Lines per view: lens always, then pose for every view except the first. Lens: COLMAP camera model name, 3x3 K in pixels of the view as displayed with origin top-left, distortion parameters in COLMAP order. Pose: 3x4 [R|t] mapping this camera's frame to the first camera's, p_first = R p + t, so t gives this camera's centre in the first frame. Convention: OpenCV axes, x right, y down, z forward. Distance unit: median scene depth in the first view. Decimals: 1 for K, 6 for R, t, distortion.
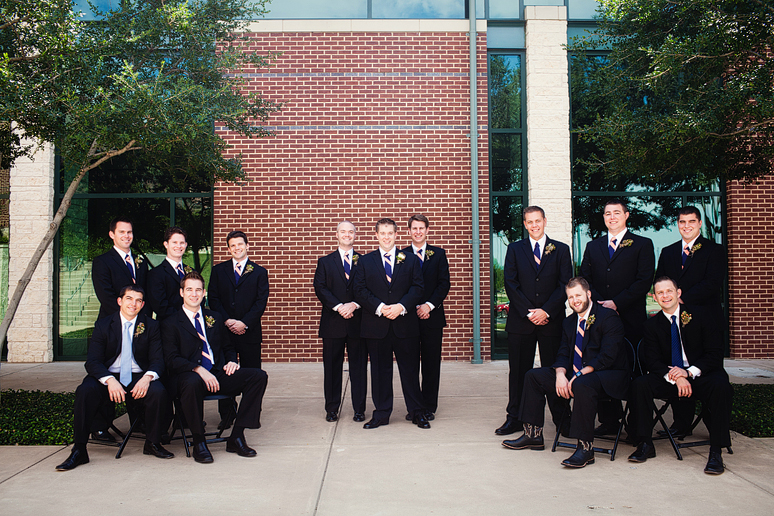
lens RADIAL K [[782.0, 0, 386.3], [0, 782.0, 259.6], [0, 0, 1]] dist [-0.055888, 0.000000]
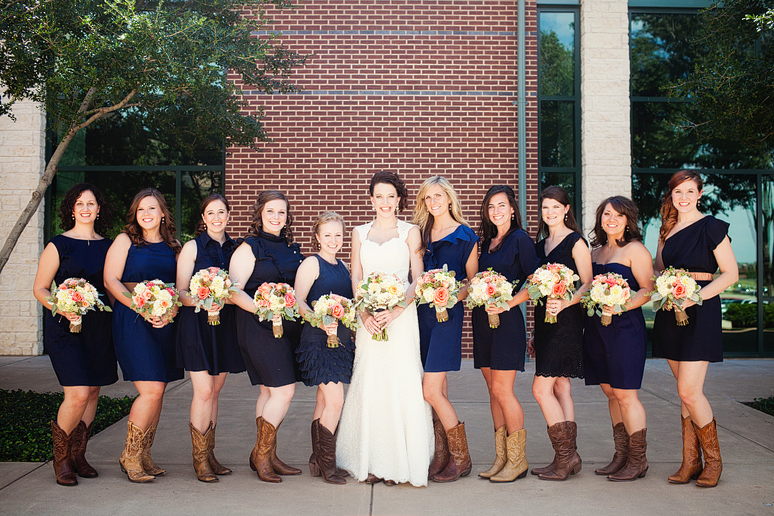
lens RADIAL K [[782.0, 0, 384.8], [0, 782.0, 261.4], [0, 0, 1]] dist [-0.055888, 0.000000]
pose [[0.999932, 0.009443, -0.006879, -0.033777], [-0.009350, 0.999865, 0.013500, 0.009188], [0.007005, -0.013435, 0.999885, 0.117788]]
